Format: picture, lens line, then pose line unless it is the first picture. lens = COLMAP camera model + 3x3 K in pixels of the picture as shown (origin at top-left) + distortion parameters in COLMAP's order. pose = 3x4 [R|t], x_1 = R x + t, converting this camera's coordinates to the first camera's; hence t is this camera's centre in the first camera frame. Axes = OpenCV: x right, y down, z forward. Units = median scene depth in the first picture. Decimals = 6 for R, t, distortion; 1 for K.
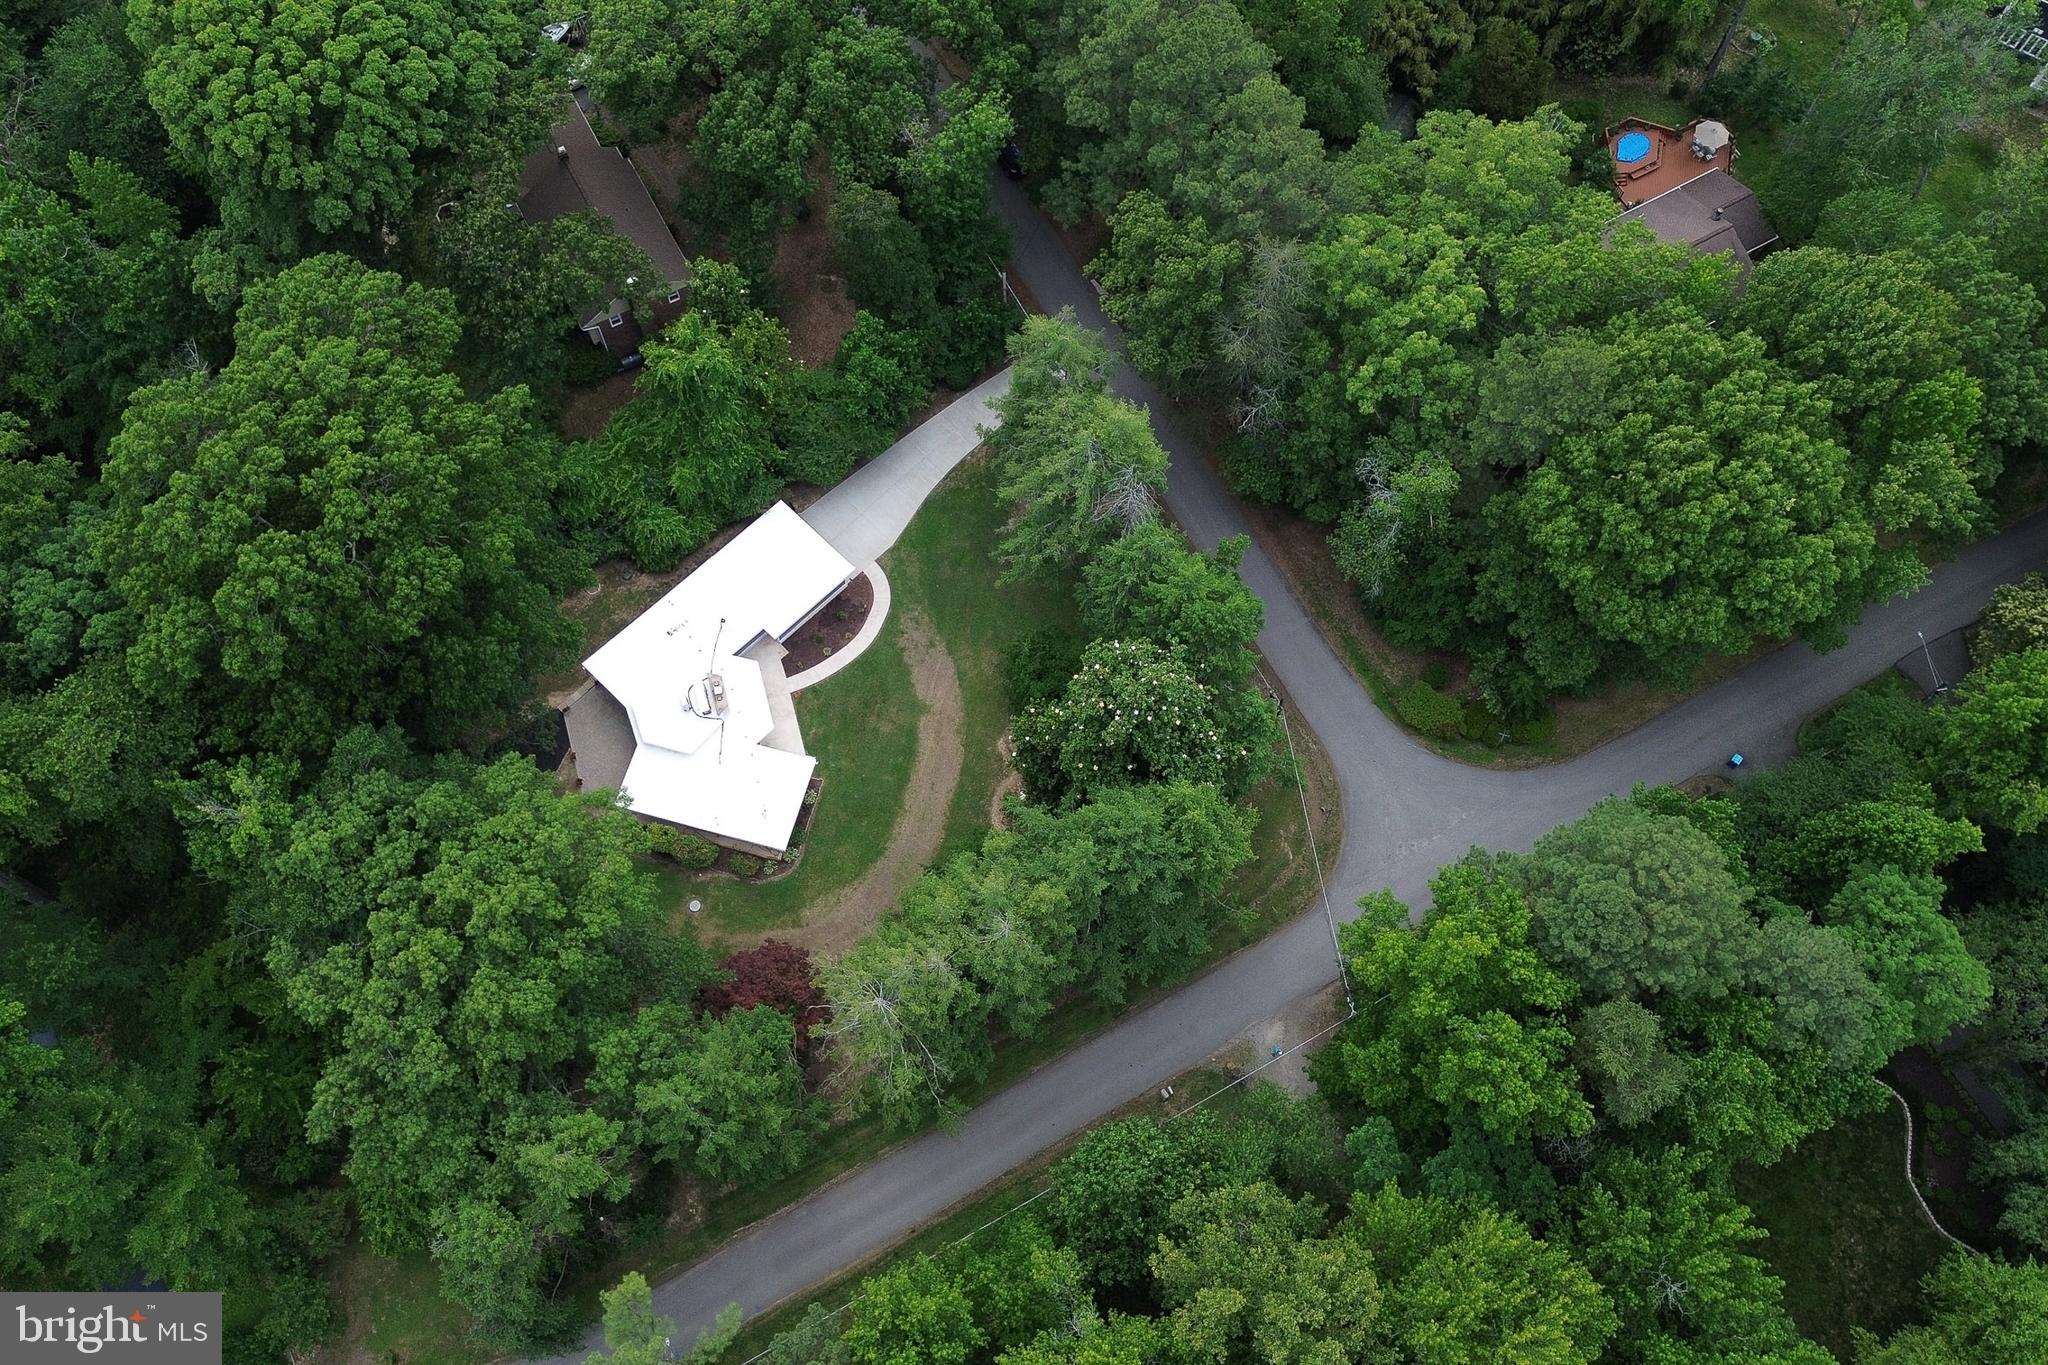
lens RADIAL K [[1710.5, 0, 1034.6], [0, 1710.5, 669.2], [0, 0, 1]] dist [0.090239, -0.104778]
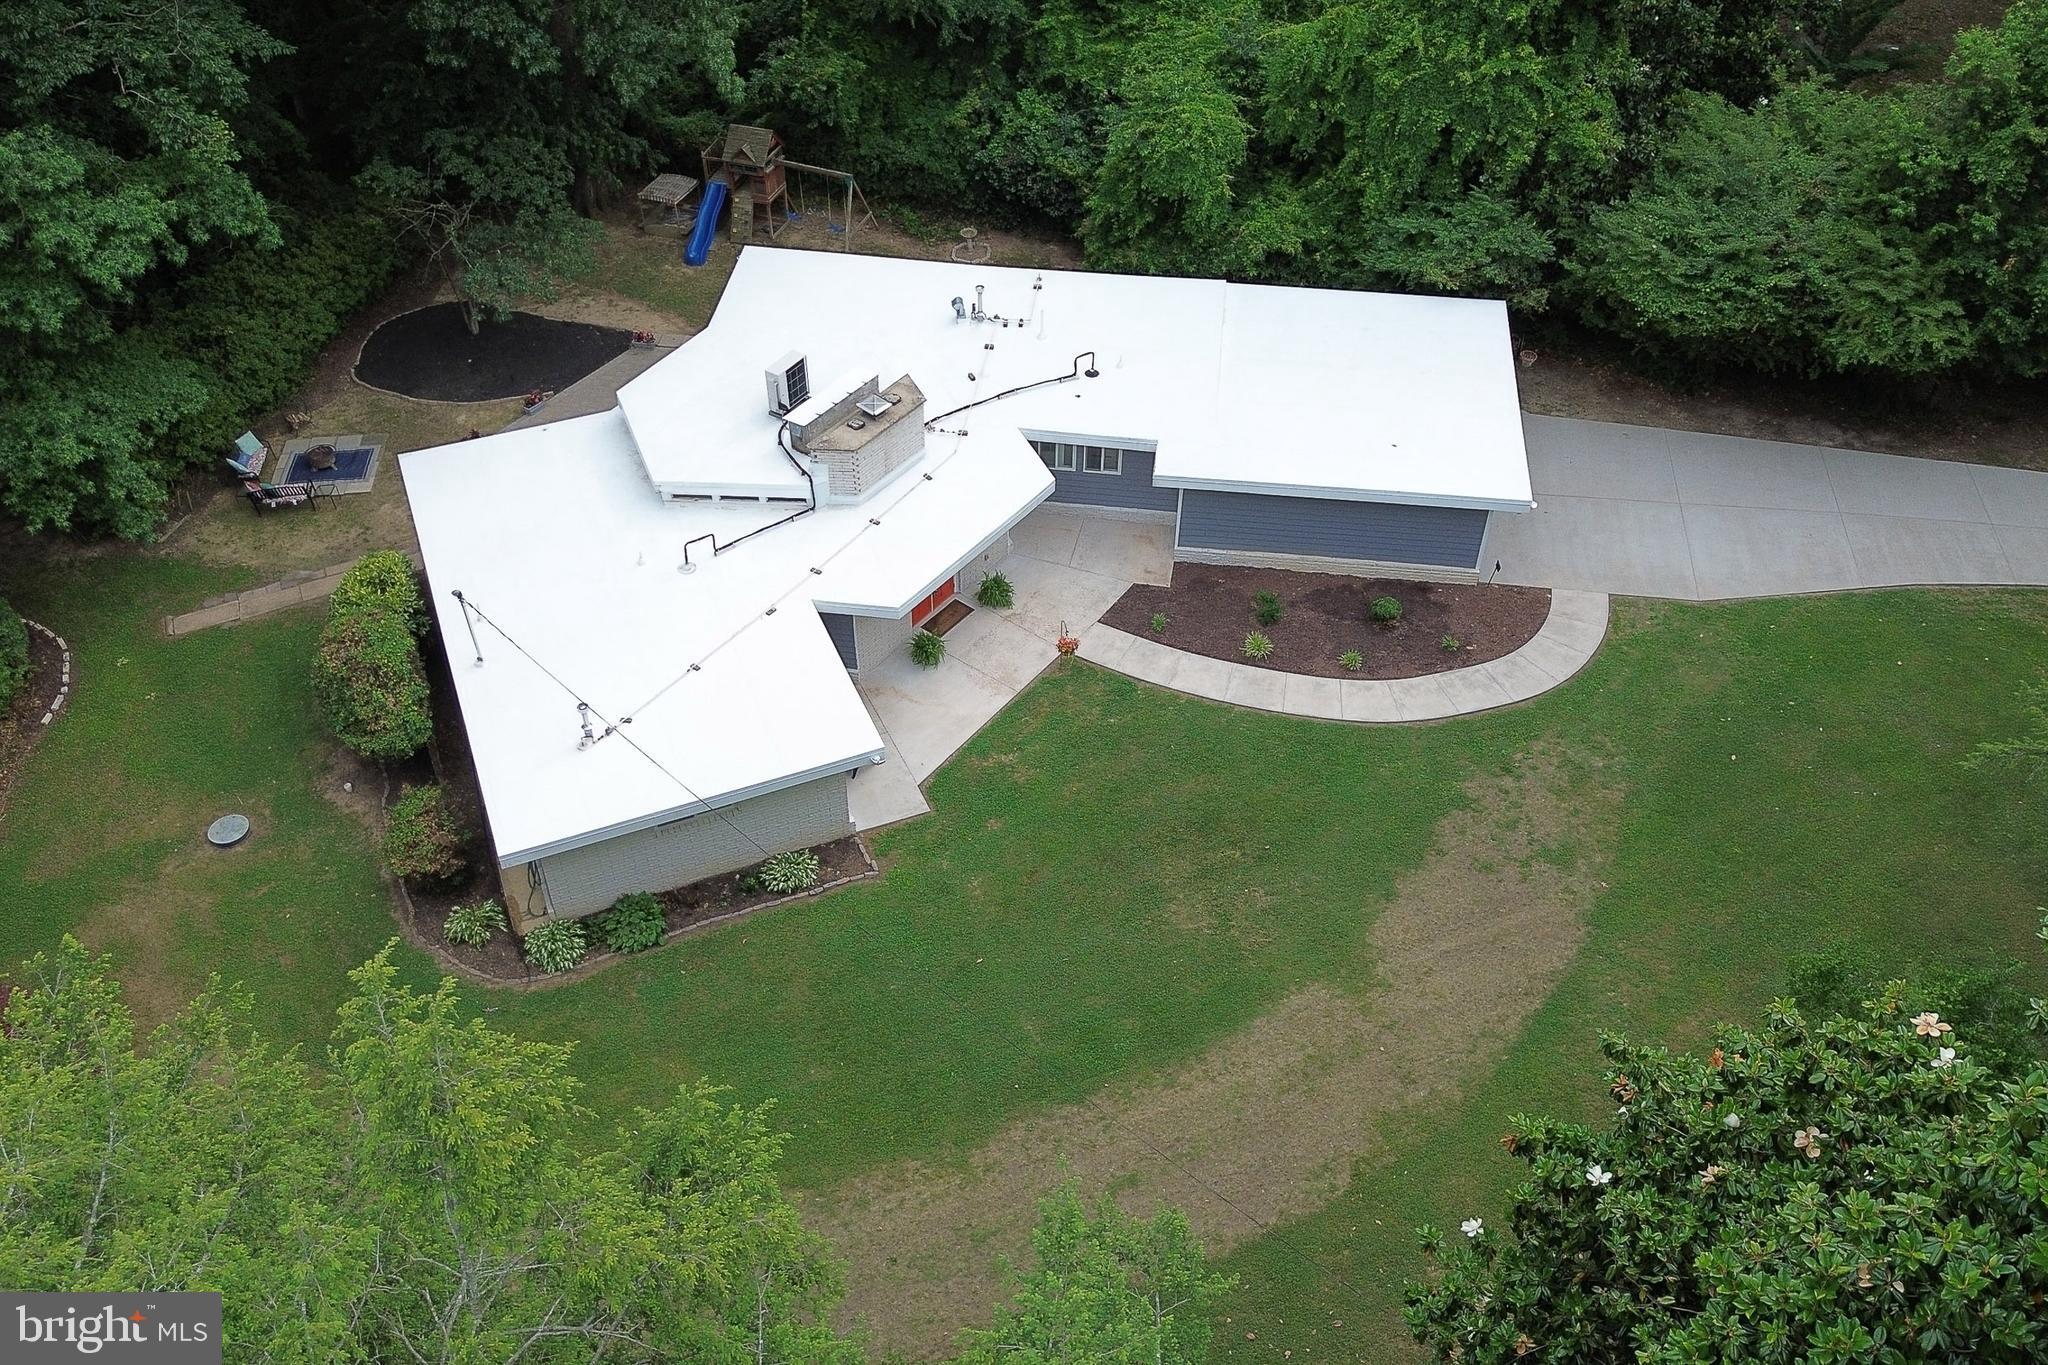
lens RADIAL K [[1710.5, 0, 1023.4], [0, 1710.5, 683.7], [0, 0, 1]] dist [0.090239, -0.104778]
pose [[0.605284, 0.537435, -0.587193, 0.029471], [-0.730154, 0.668647, -0.140663, 0.064863], [0.317027, 0.513882, 0.797132, 0.770332]]
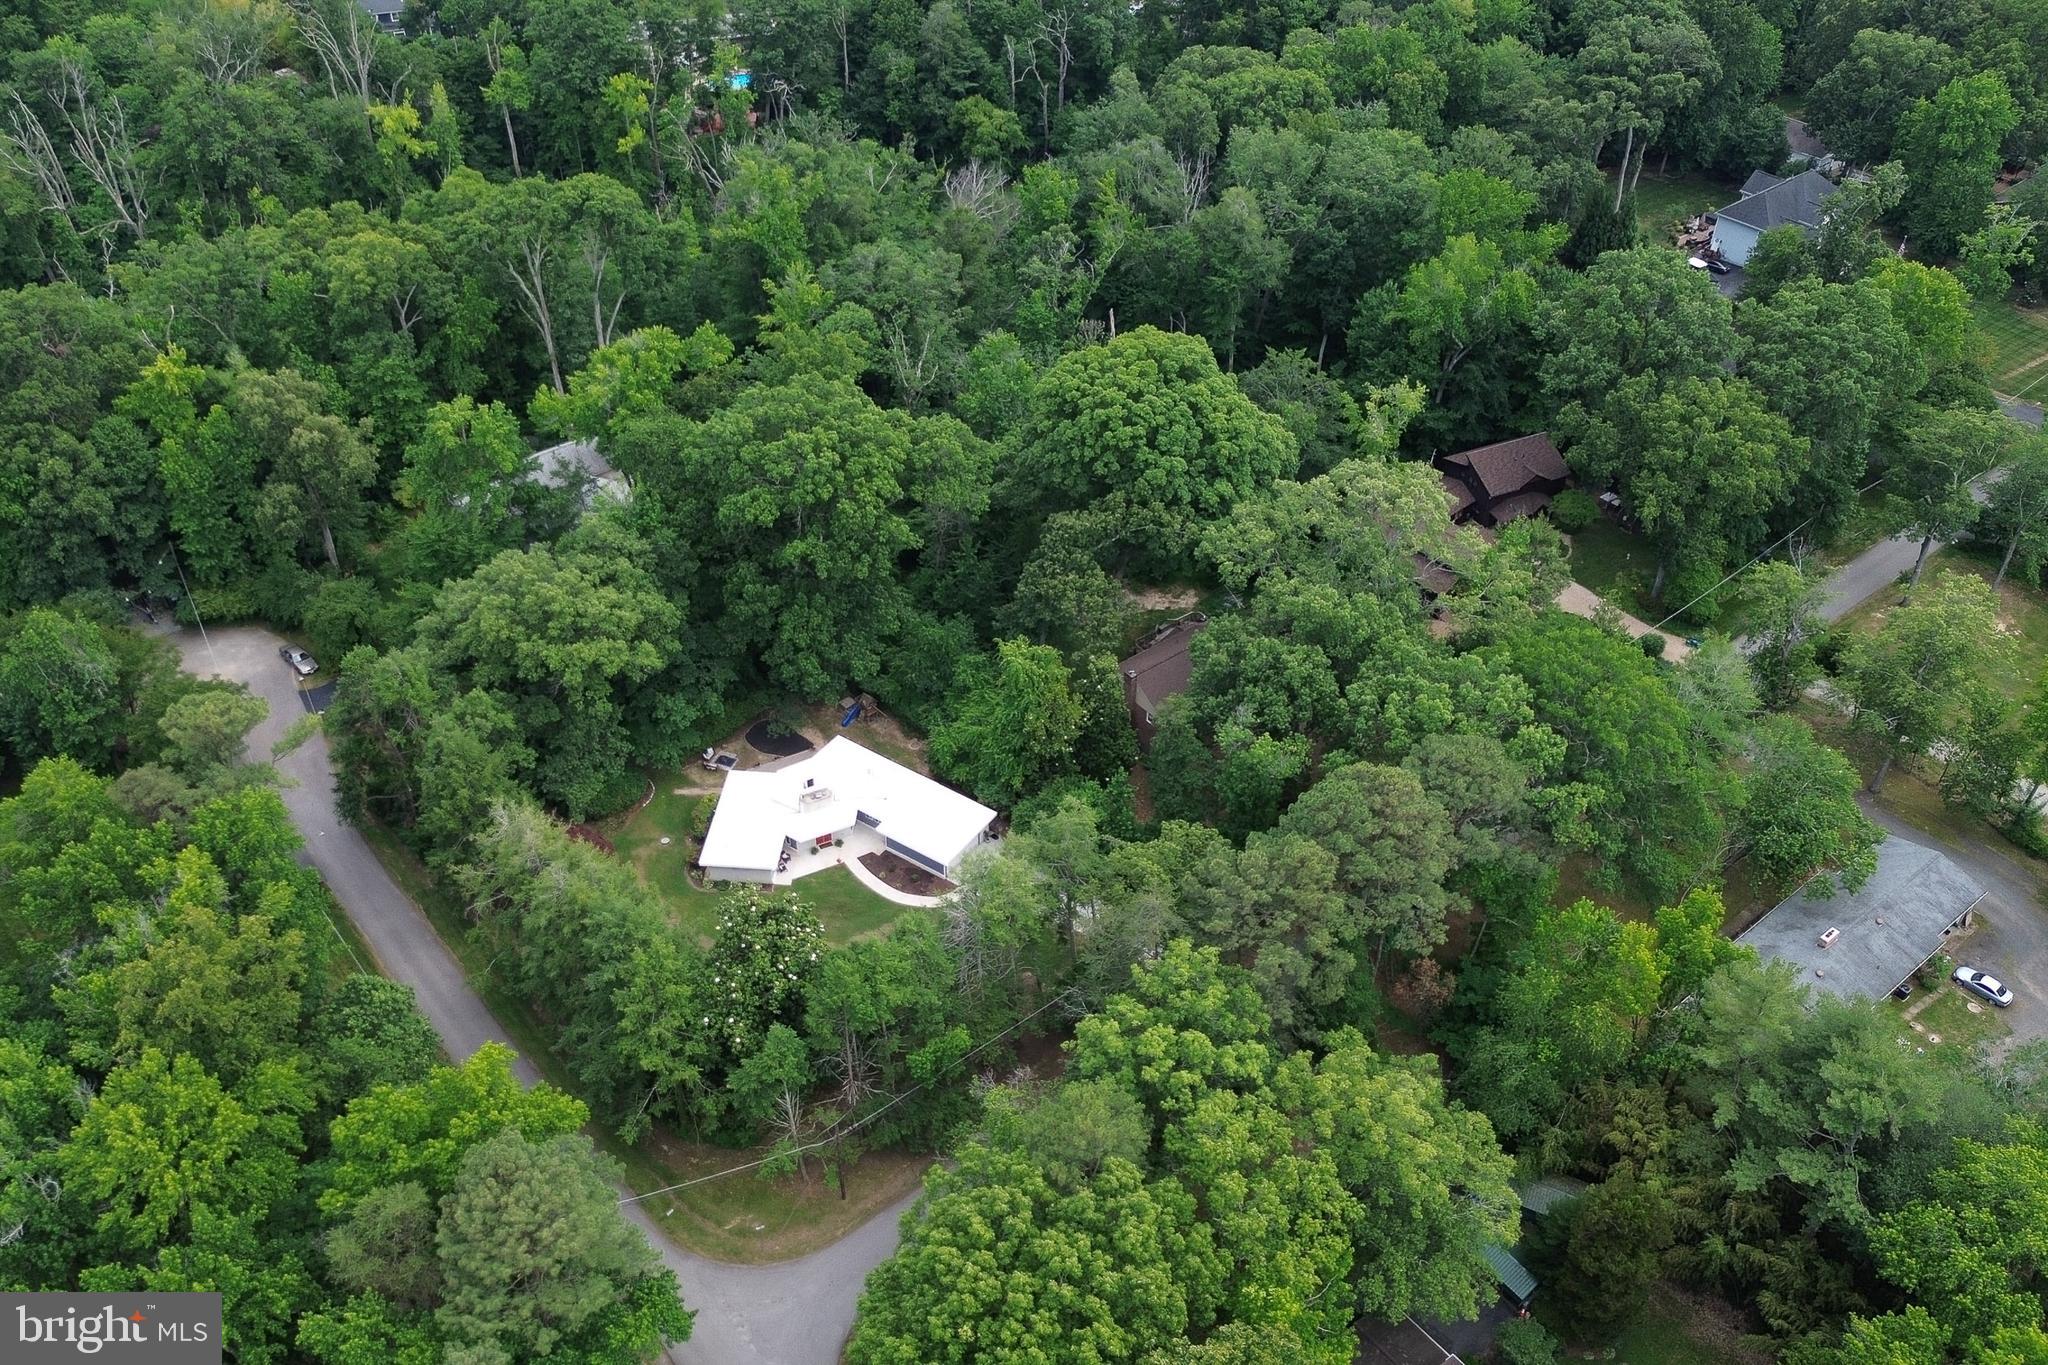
lens RADIAL K [[1710.5, 0, 1022.9], [0, 1710.5, 678.4], [0, 0, 1]] dist [0.090239, -0.104778]
pose [[0.177386, 0.610044, -0.772257, 0.772432], [-0.905649, 0.408278, 0.114494, -0.305287], [0.385142, 0.679084, 0.624909, 0.176594]]
